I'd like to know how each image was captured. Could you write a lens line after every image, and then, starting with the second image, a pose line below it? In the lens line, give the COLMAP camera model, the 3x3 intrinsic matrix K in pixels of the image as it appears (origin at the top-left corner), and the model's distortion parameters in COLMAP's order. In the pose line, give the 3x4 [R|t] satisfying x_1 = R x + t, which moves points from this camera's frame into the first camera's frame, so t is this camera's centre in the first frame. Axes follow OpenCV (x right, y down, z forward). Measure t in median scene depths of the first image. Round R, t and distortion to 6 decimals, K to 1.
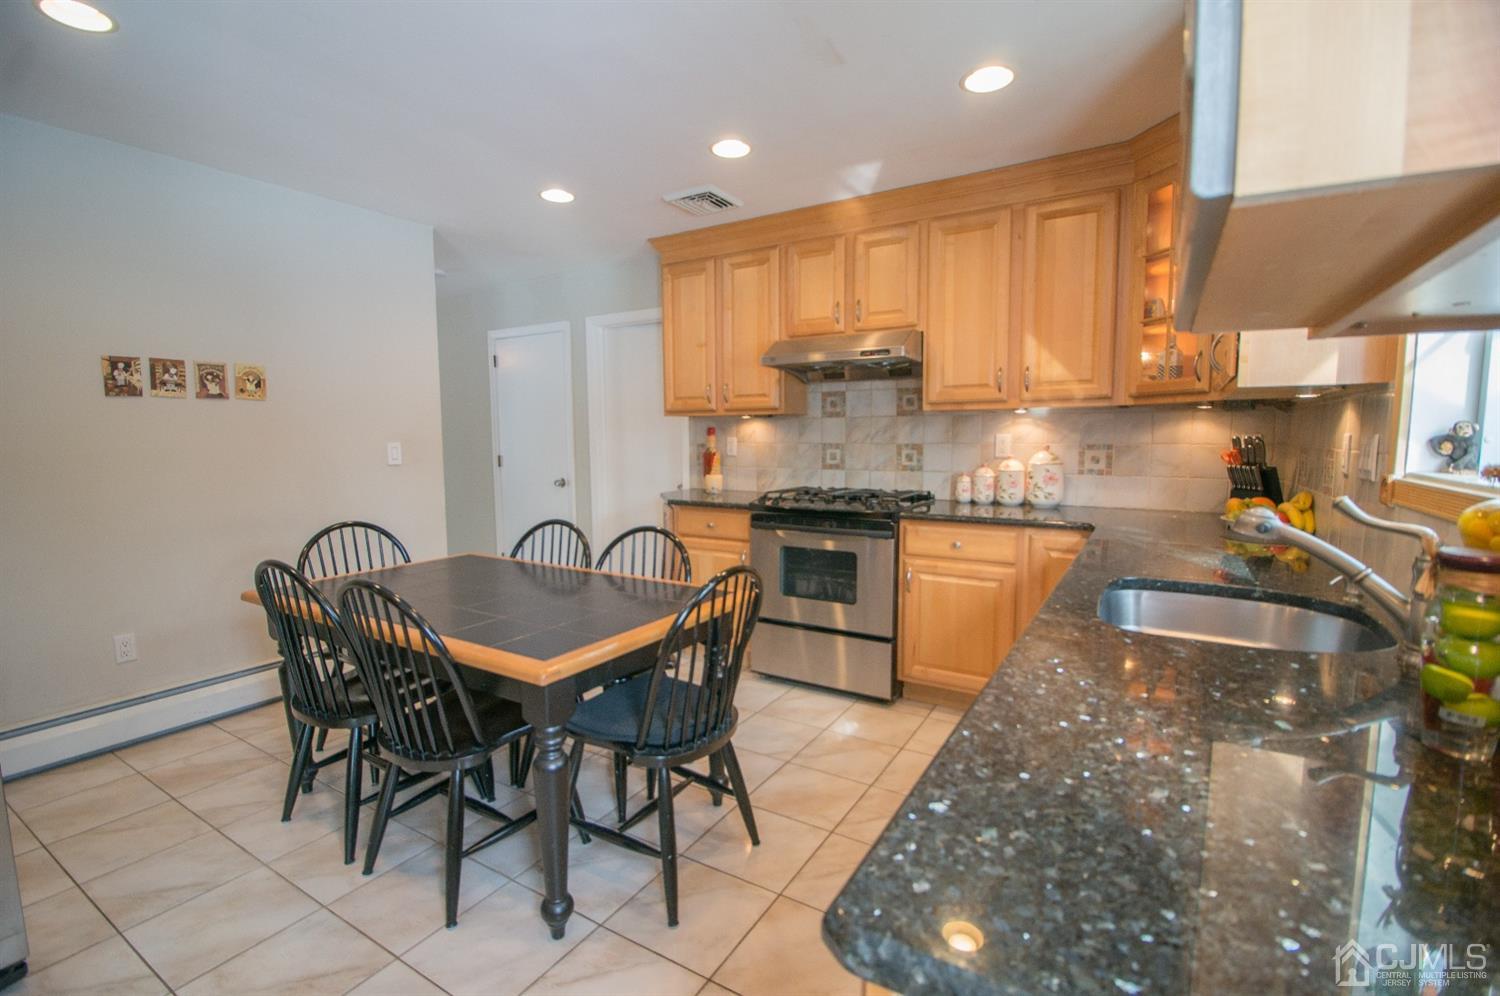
lens RADIAL K [[666.3, 0, 752.0], [0, 666.3, 494.2], [0, 0, 1]] dist [0.000719, -0.017775]
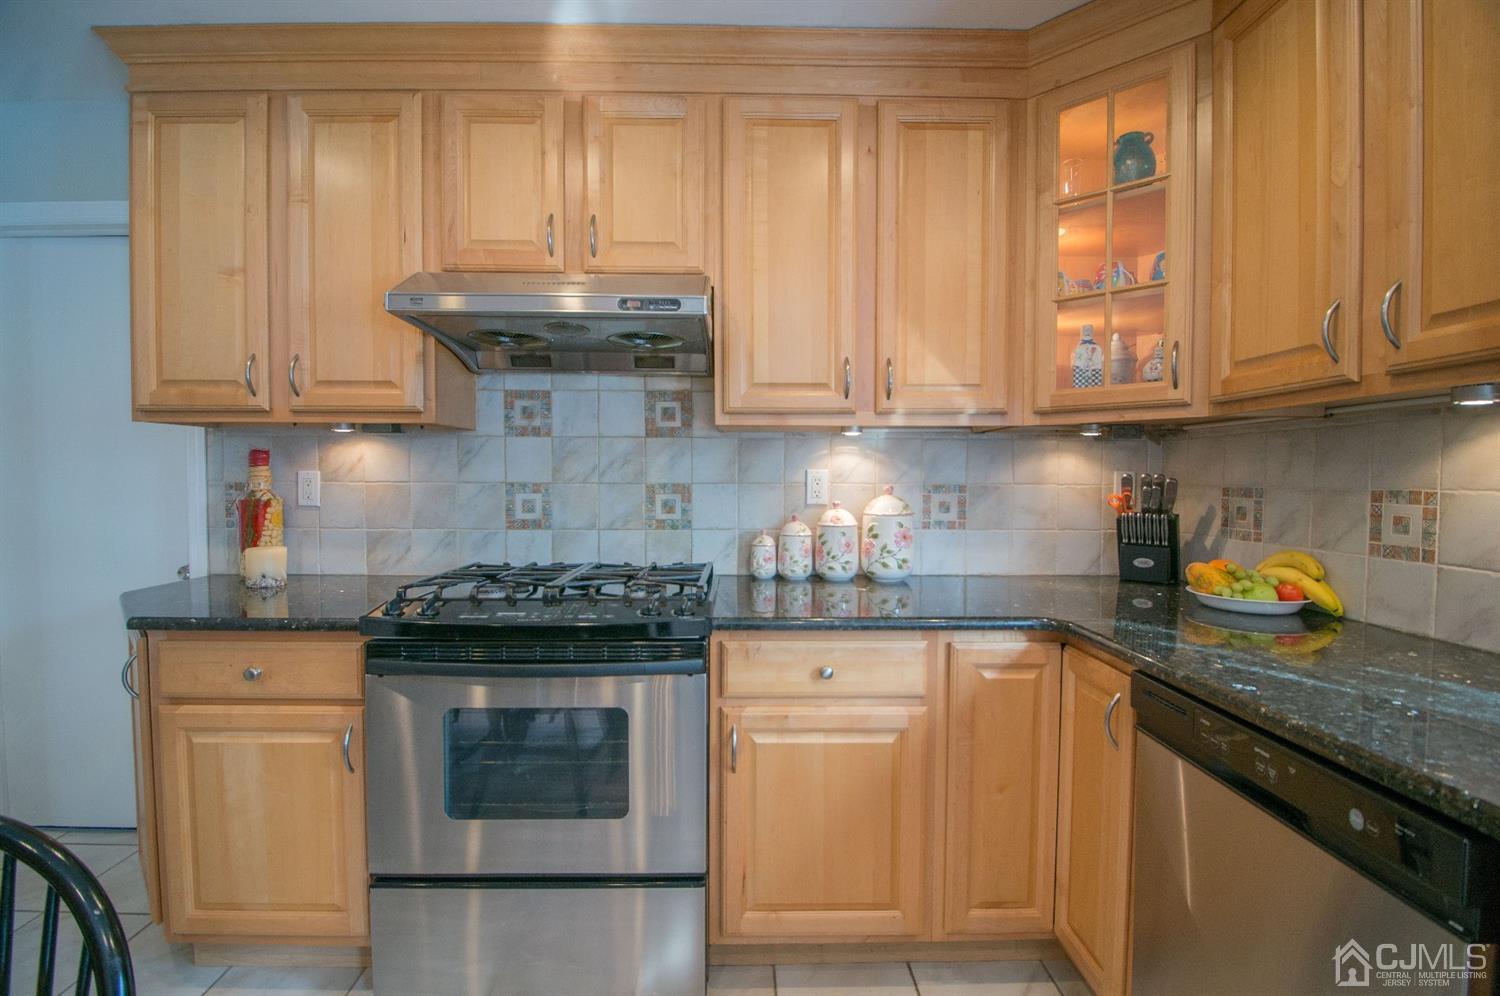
lens RADIAL K [[658.4, 0, 752.0], [0, 658.4, 499.4], [0, 0, 1]] dist [0.001125, -0.013434]
pose [[0.842236, -0.008749, 0.539039, -0.019976], [0.039065, 0.998230, -0.044836, -0.034225], [-0.537693, 0.058820, 0.841087, 0.492971]]
